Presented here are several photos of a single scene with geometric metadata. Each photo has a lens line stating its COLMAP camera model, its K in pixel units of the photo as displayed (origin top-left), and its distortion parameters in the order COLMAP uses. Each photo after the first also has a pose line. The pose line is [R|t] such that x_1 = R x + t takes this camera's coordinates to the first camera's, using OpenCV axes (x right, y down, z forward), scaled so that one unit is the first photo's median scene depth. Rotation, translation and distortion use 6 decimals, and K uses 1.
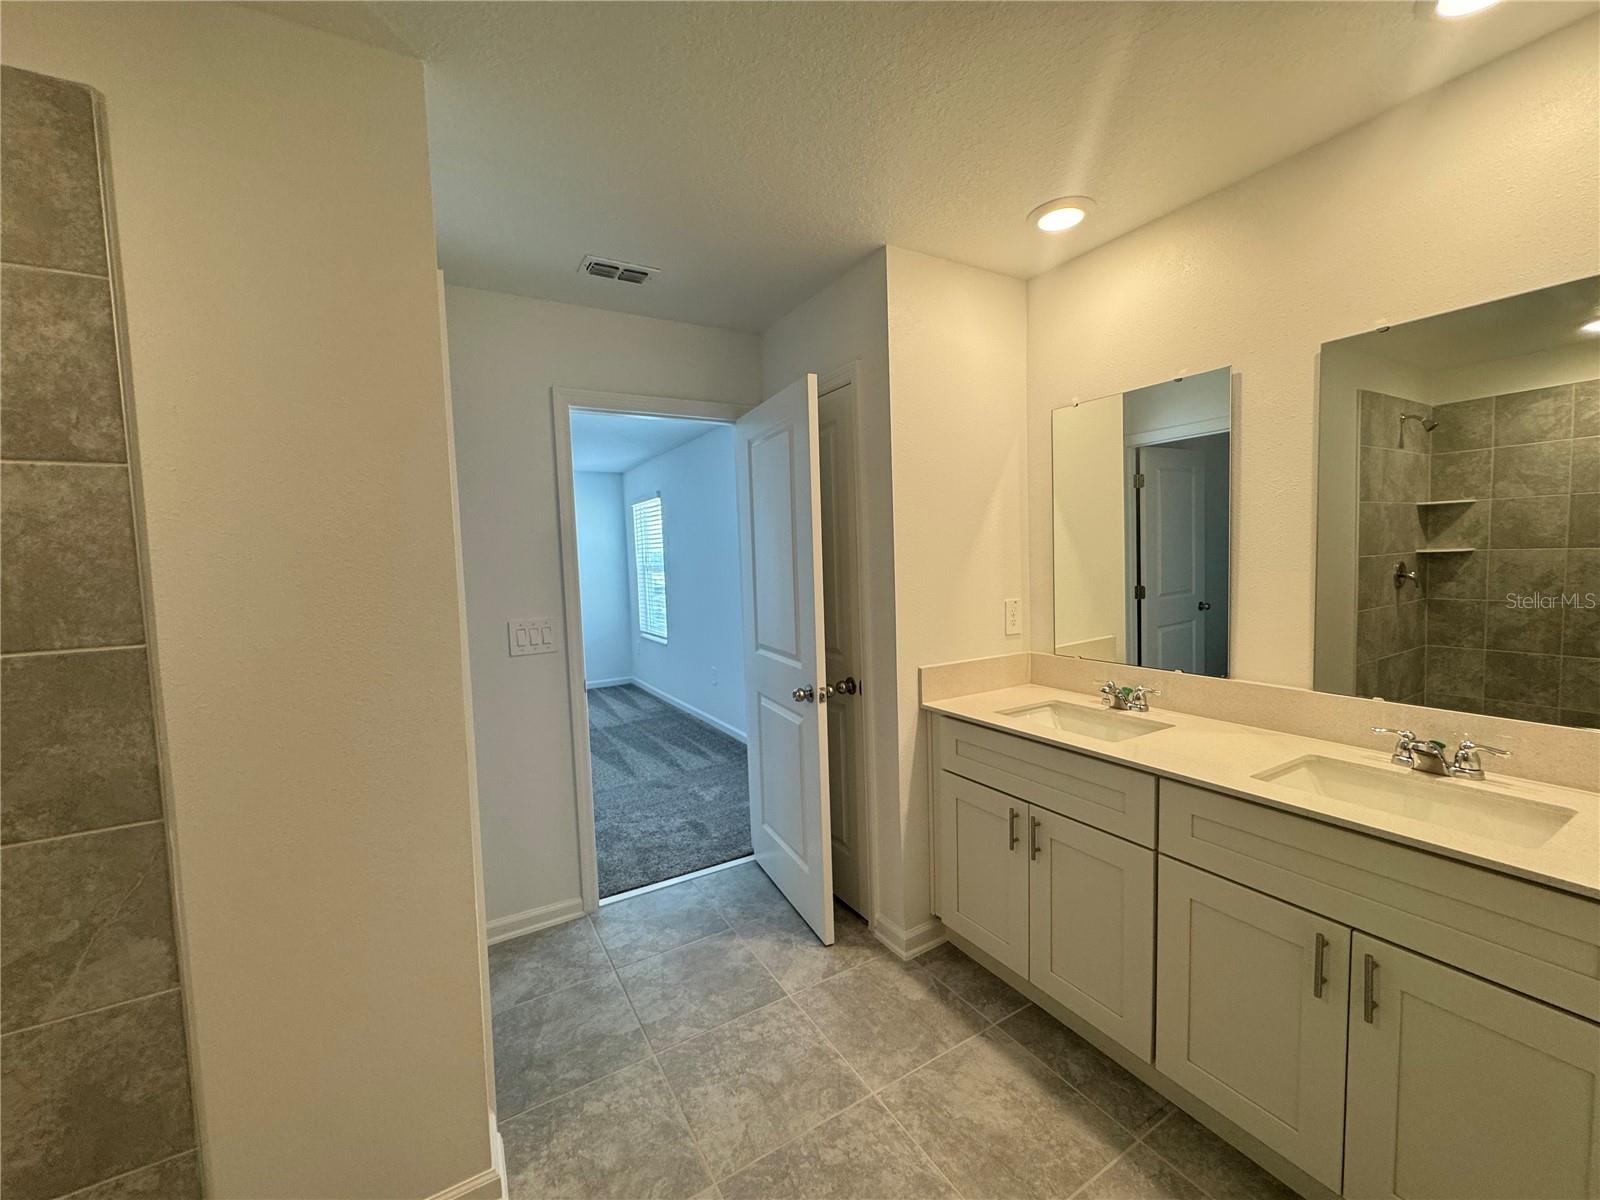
lens RADIAL K [[638.3, 0, 801.7], [0, 638.3, 598.9], [0, 0, 1]] dist [-0.001616, 0.000357]
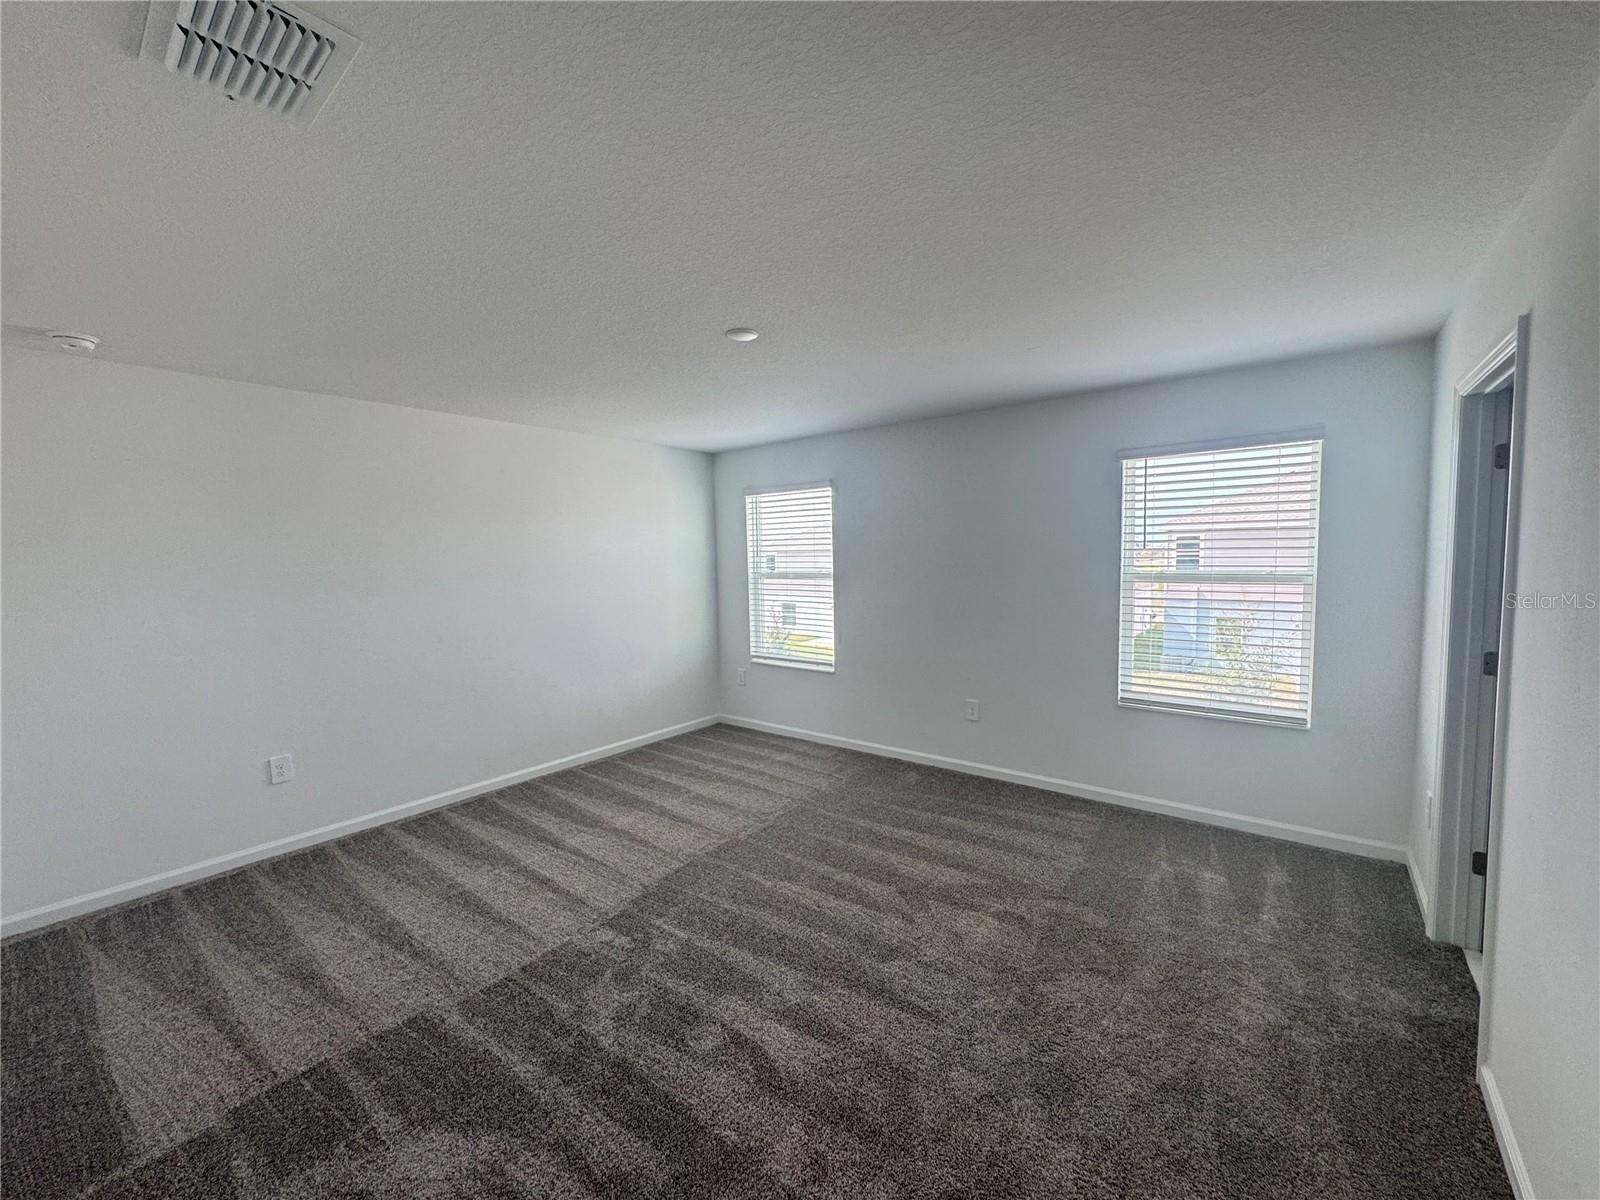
lens RADIAL K [[638.3, 0, 801.7], [0, 638.3, 598.9], [0, 0, 1]] dist [-0.001616, 0.000357]
pose [[0.937939, -0.010502, 0.346641, -1.402971], [0.014533, 0.999854, -0.009029, -0.036463], [-0.346496, 0.013506, 0.937954, 0.722134]]
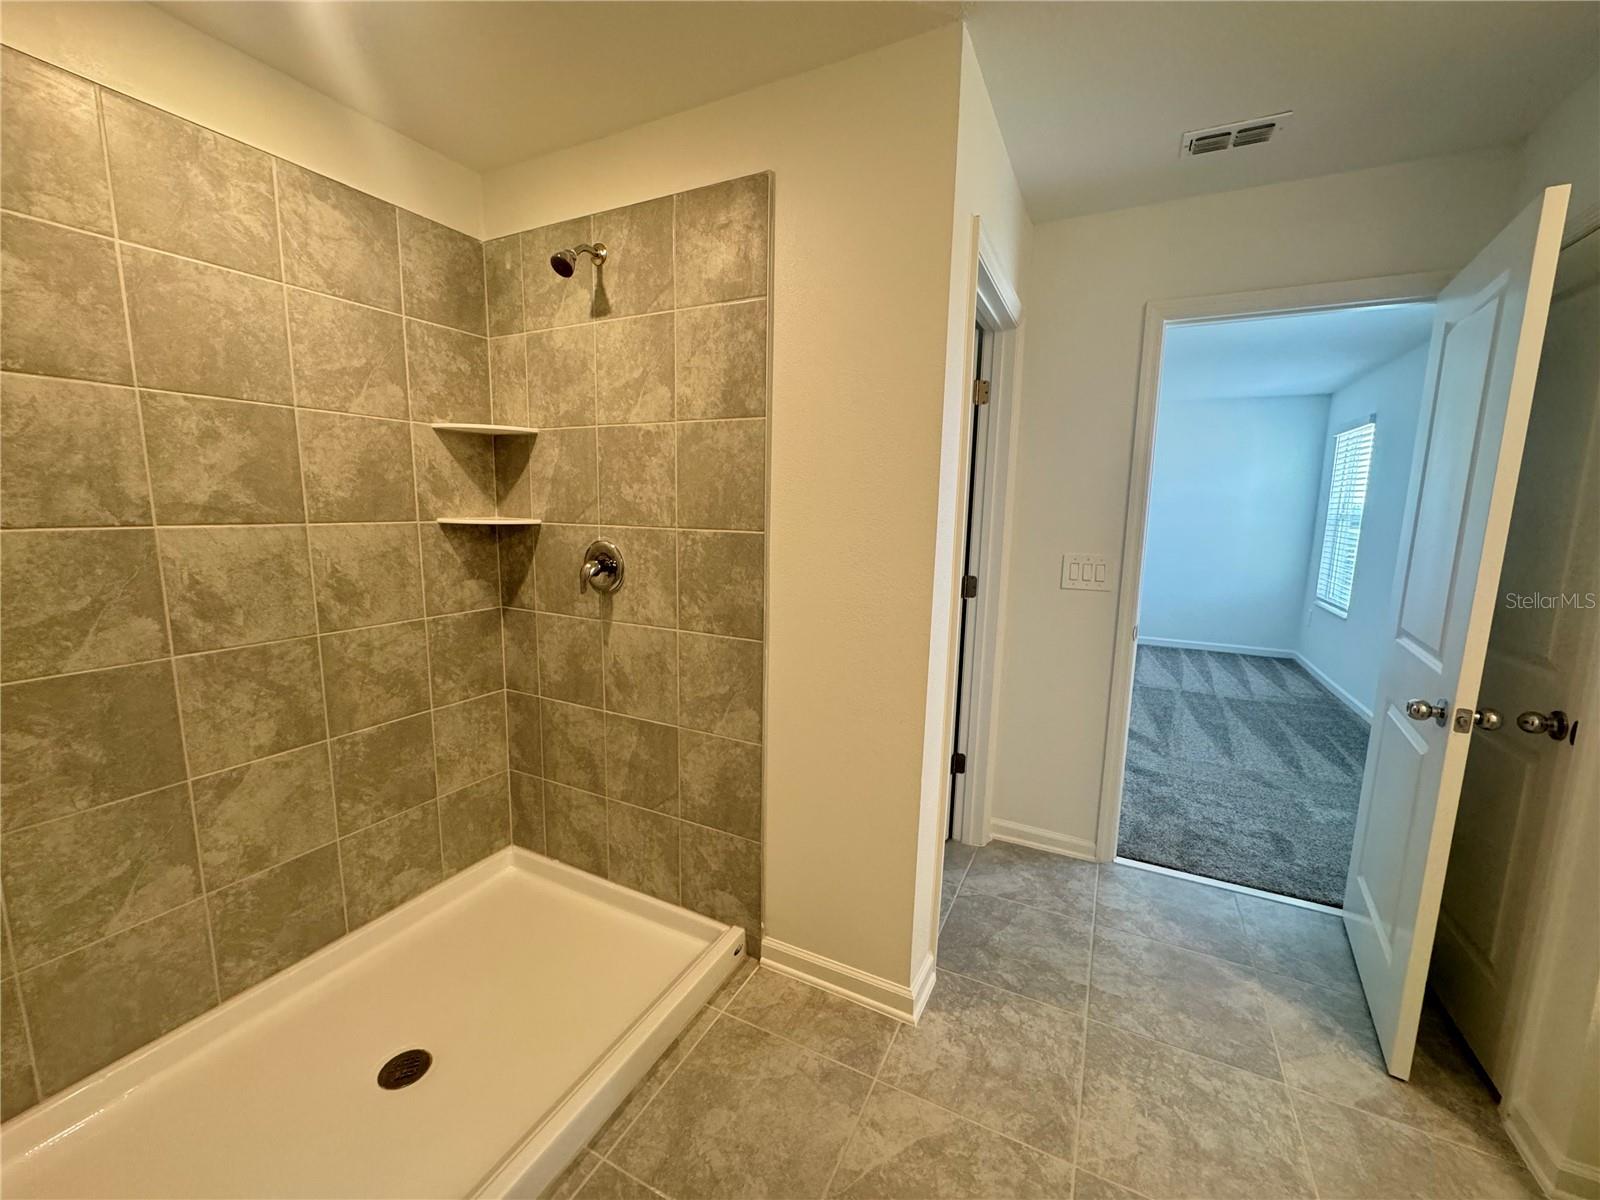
lens RADIAL K [[638.3, 0, 801.7], [0, 638.3, 598.9], [0, 0, 1]] dist [-0.001616, 0.000357]
pose [[0.538152, 0.167159, -0.826105, 0.173973], [-0.092066, 0.985929, 0.139524, 0.002579], [0.837804, 0.000971, 0.545970, 0.094528]]
